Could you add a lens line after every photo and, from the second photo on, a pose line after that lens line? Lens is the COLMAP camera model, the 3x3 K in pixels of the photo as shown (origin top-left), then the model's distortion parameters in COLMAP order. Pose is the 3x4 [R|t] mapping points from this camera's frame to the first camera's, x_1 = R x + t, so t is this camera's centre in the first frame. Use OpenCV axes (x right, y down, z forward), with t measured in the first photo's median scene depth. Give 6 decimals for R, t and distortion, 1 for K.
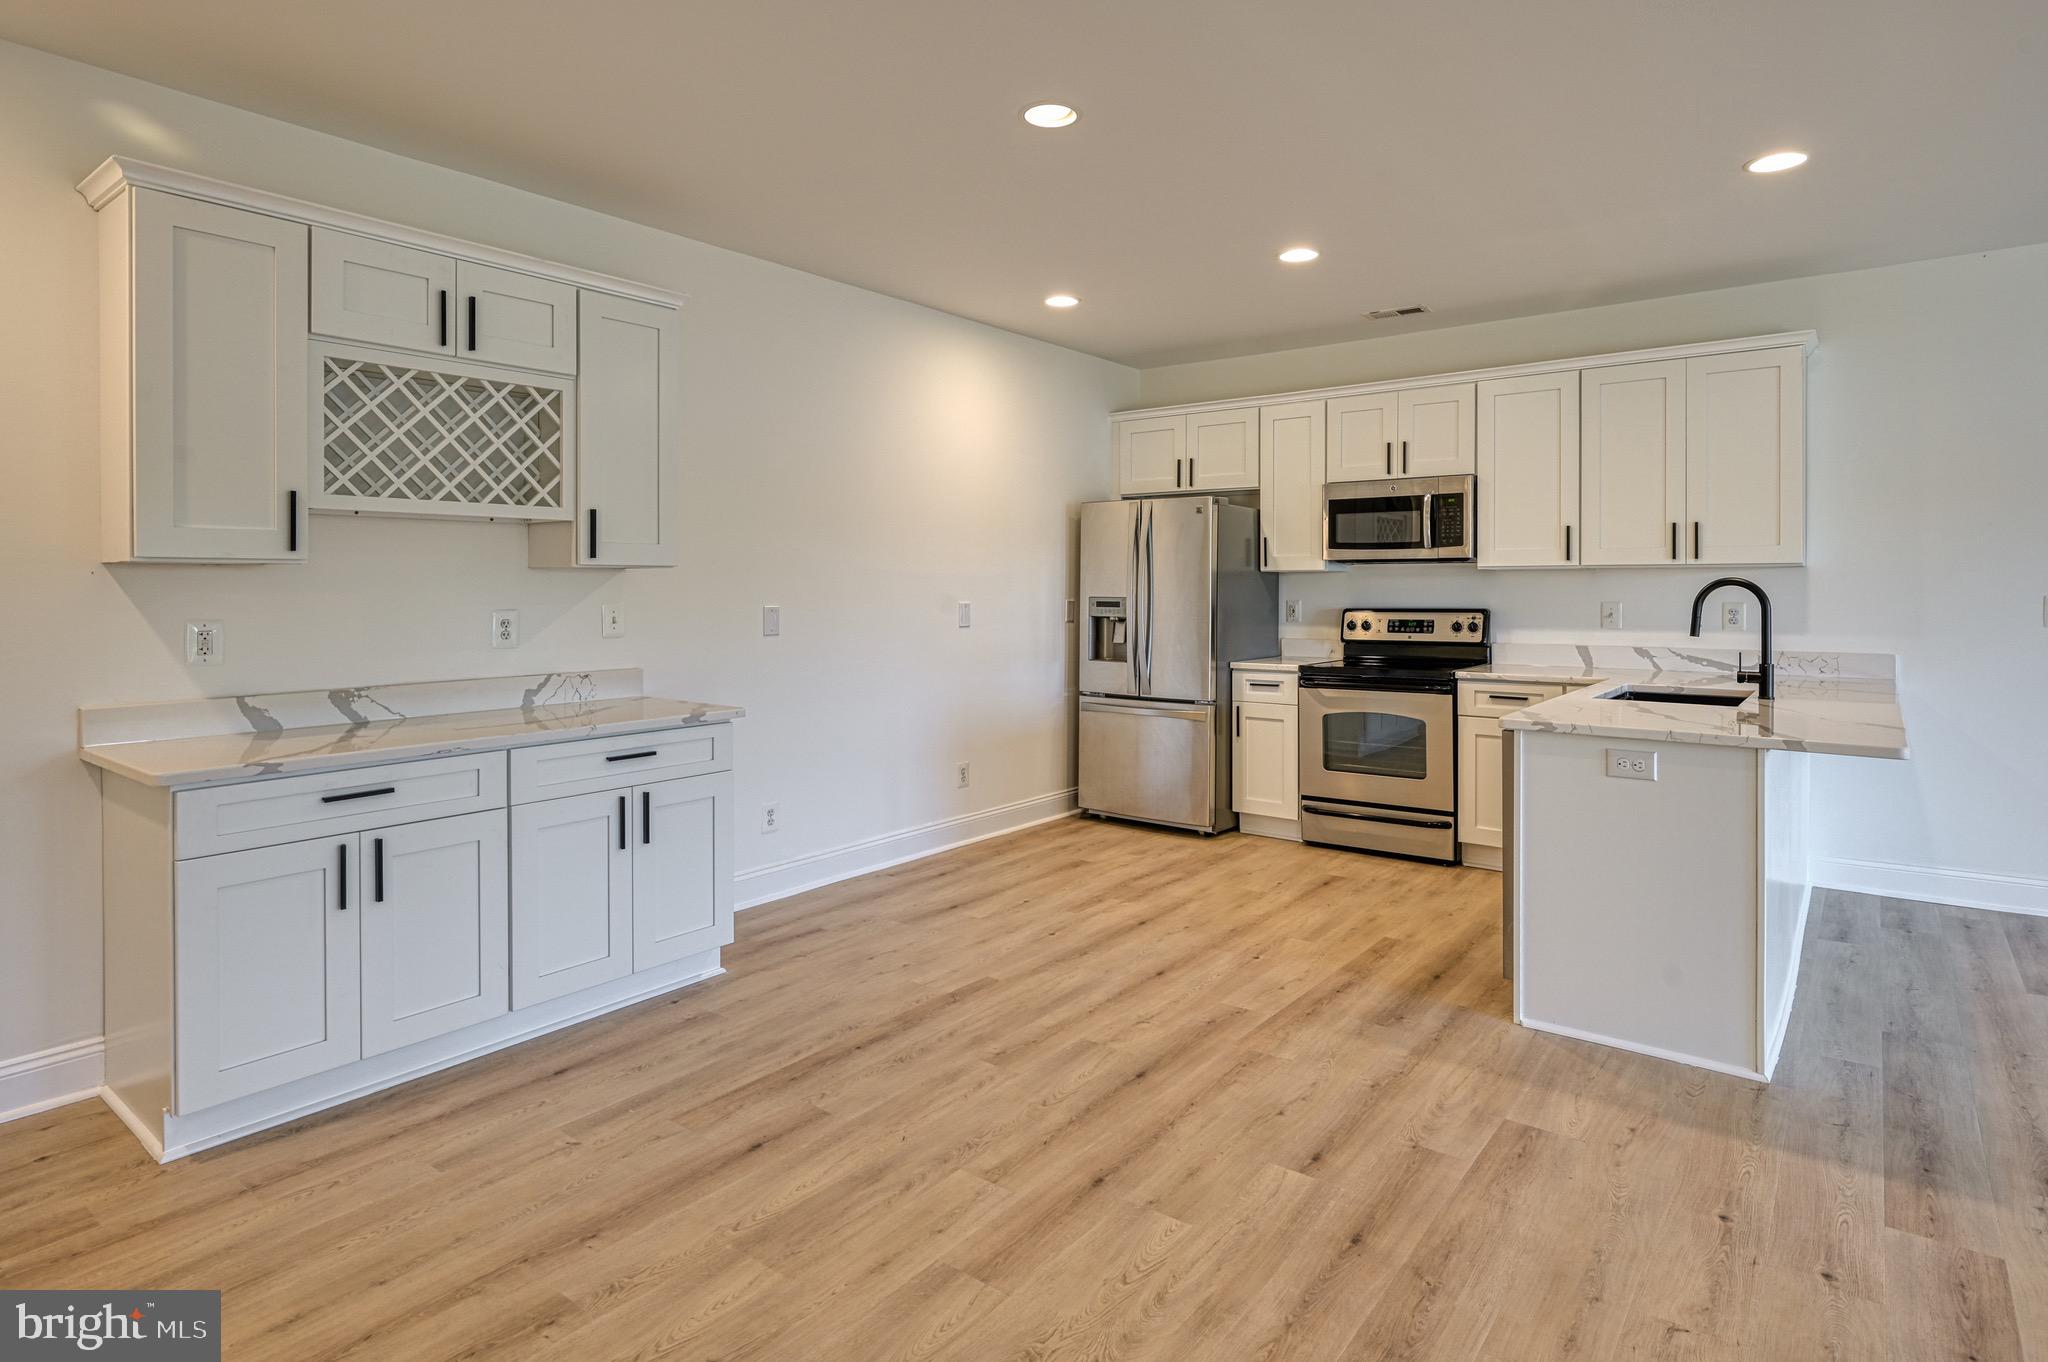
lens RADIAL K [[1080.4, 0, 1026.1], [0, 1080.4, 588.9], [0, 0, 1]] dist [0.002140, -0.001087]
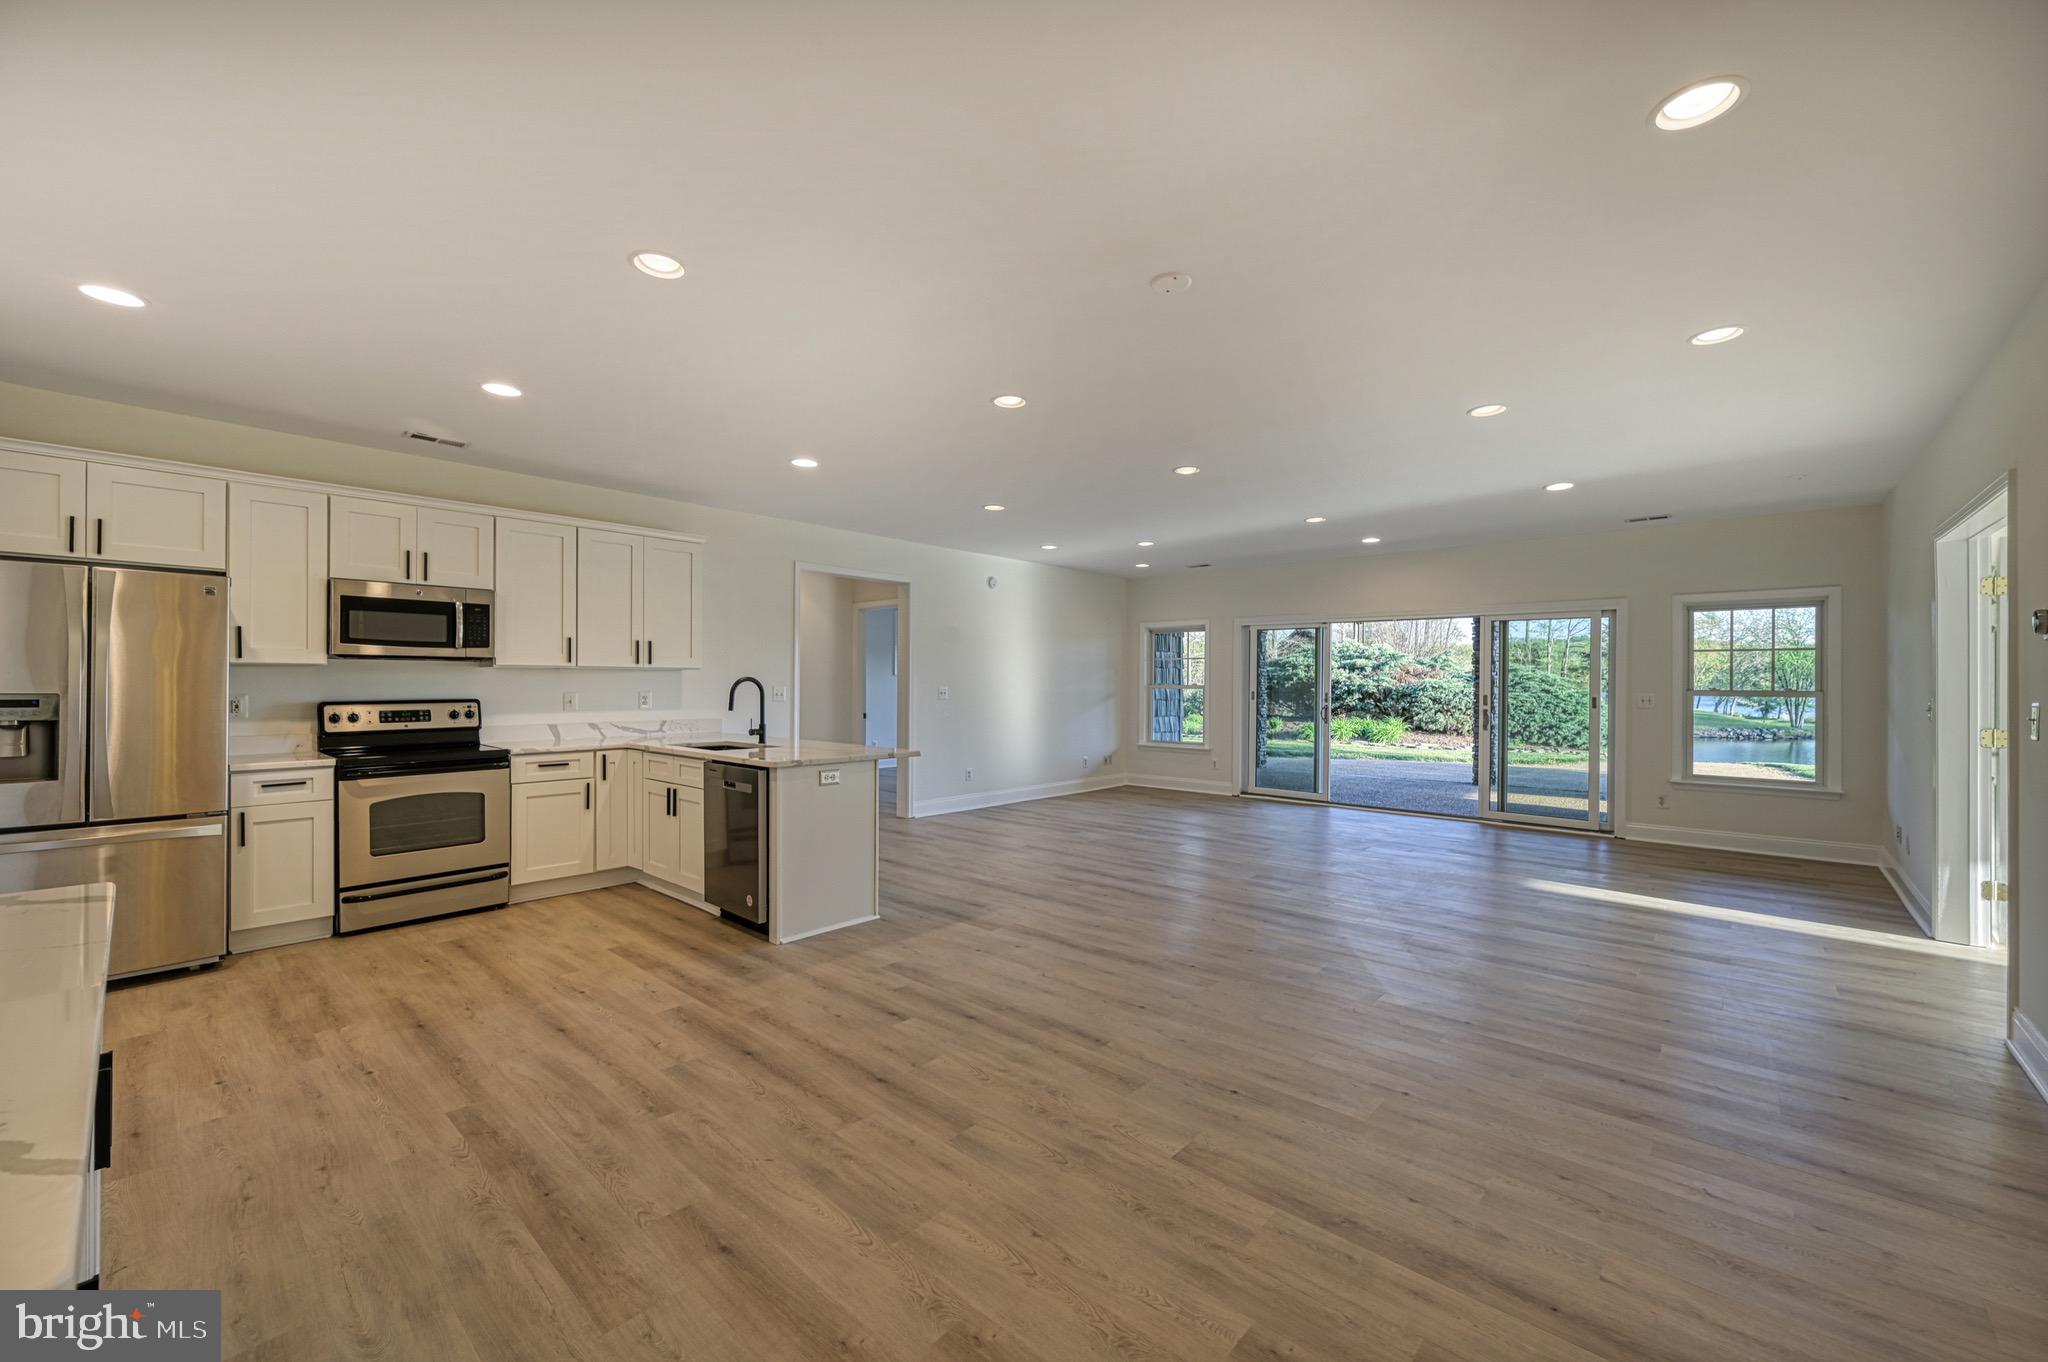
lens RADIAL K [[809.0, 0, 1026.5], [0, 809.0, 675.4], [0, 0, 1]] dist [-0.001446, 0.000223]
pose [[0.069910, 0.011062, 0.997492, -0.673809], [-0.000583, 0.999939, -0.011048, 0.002017], [-0.997553, 0.000190, 0.069912, 0.469863]]
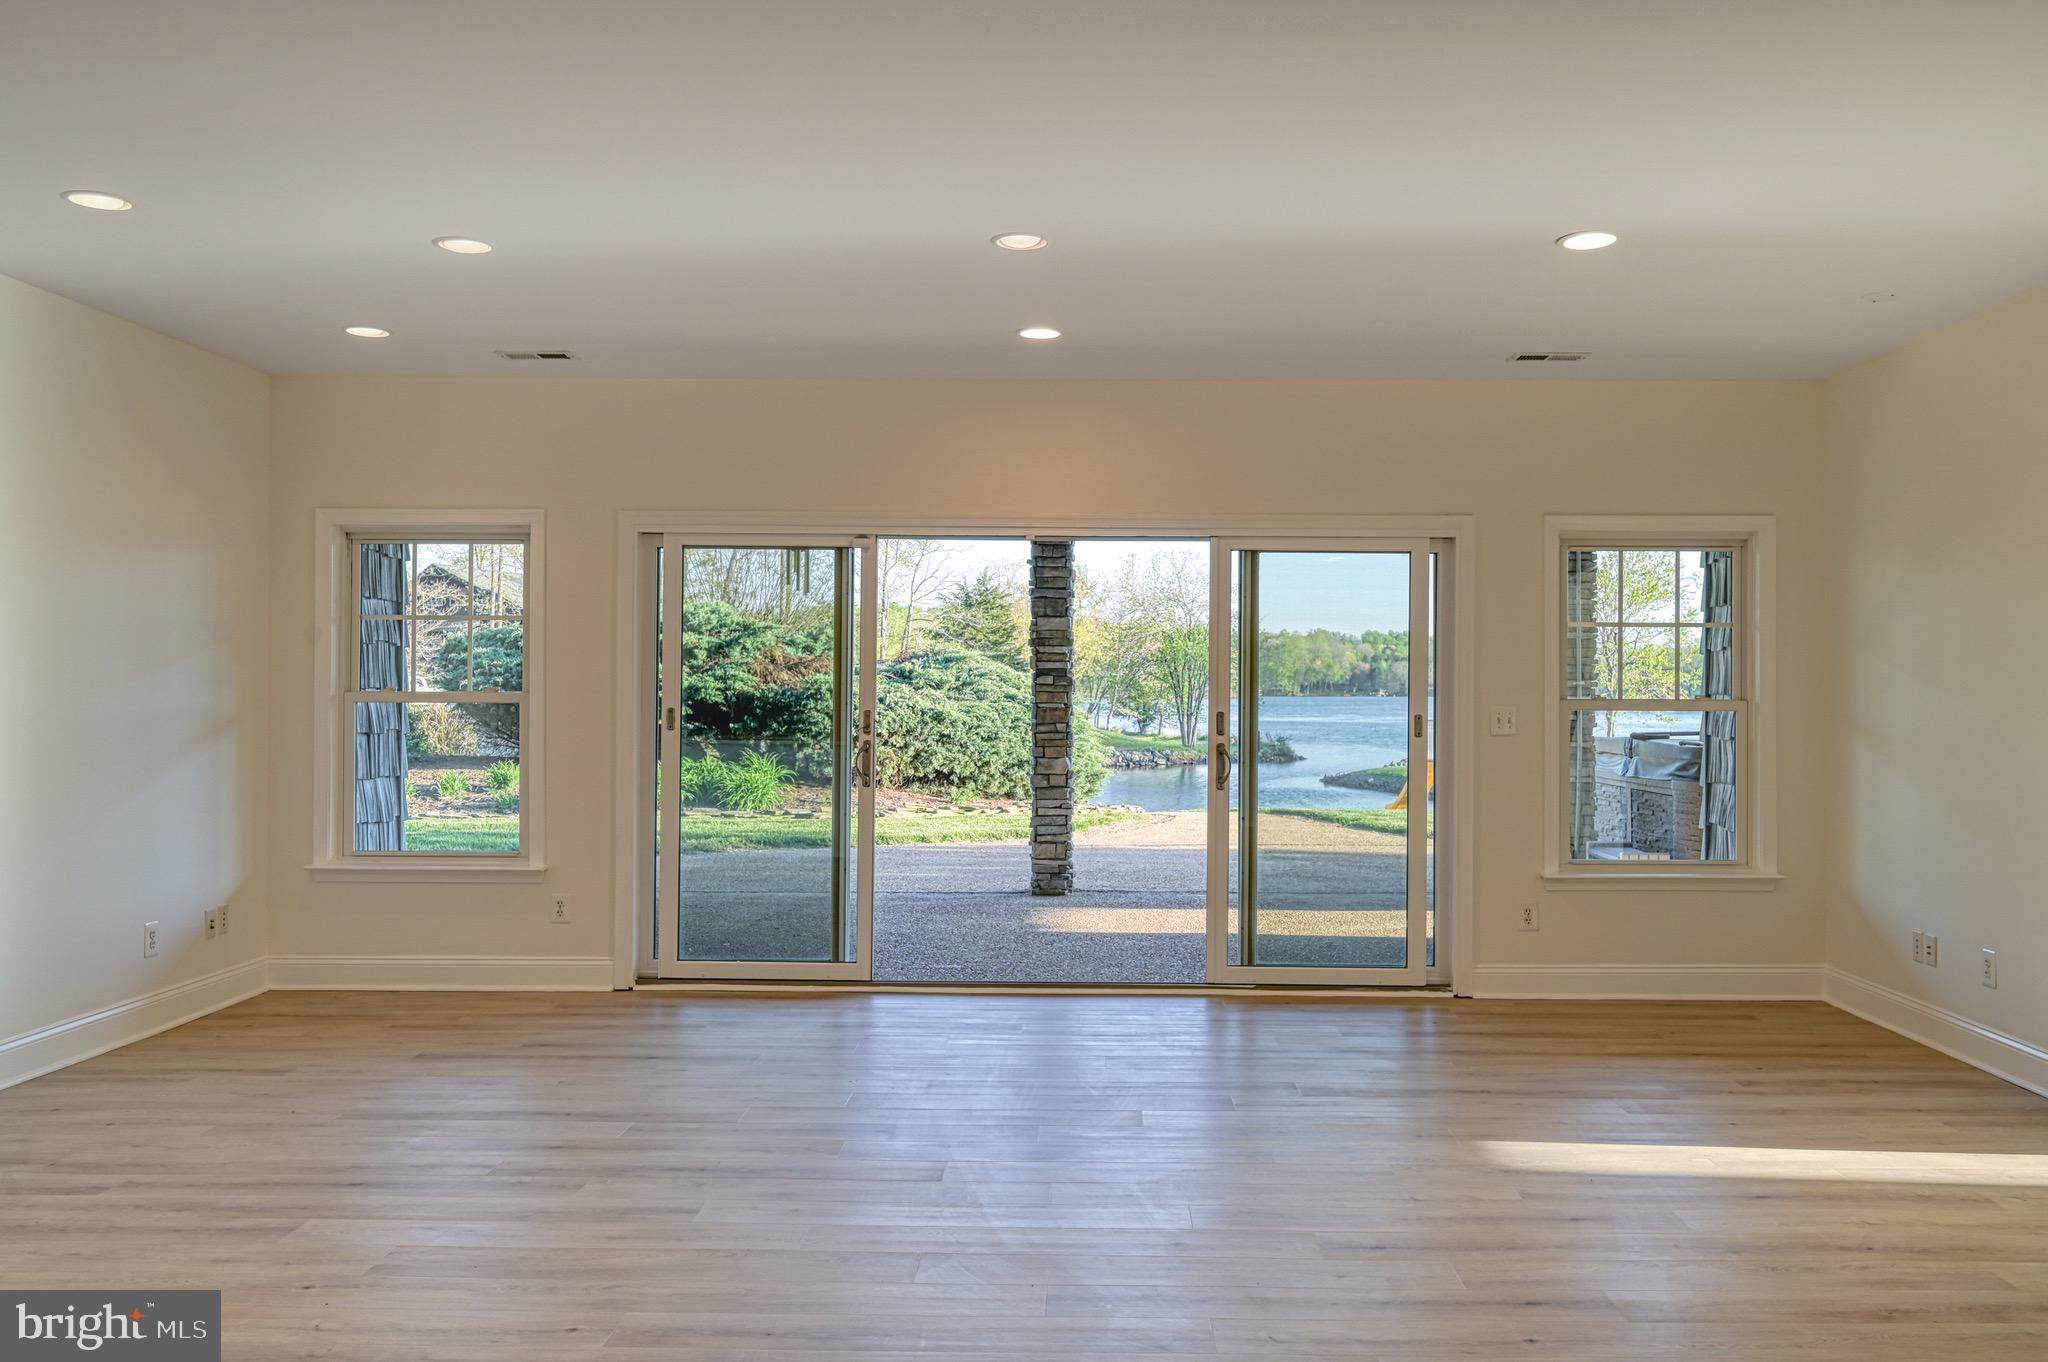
lens RADIAL K [[1607.9, 0, 1082.7], [0, 1607.9, 676.3], [0, 0, 1]] dist [0.001297, -0.000517]
pose [[-0.611561, 0.004199, 0.791186, 0.094996], [0.001013, 0.999989, -0.004525, -0.005045], [-0.791197, -0.001966, -0.611559, 0.714299]]
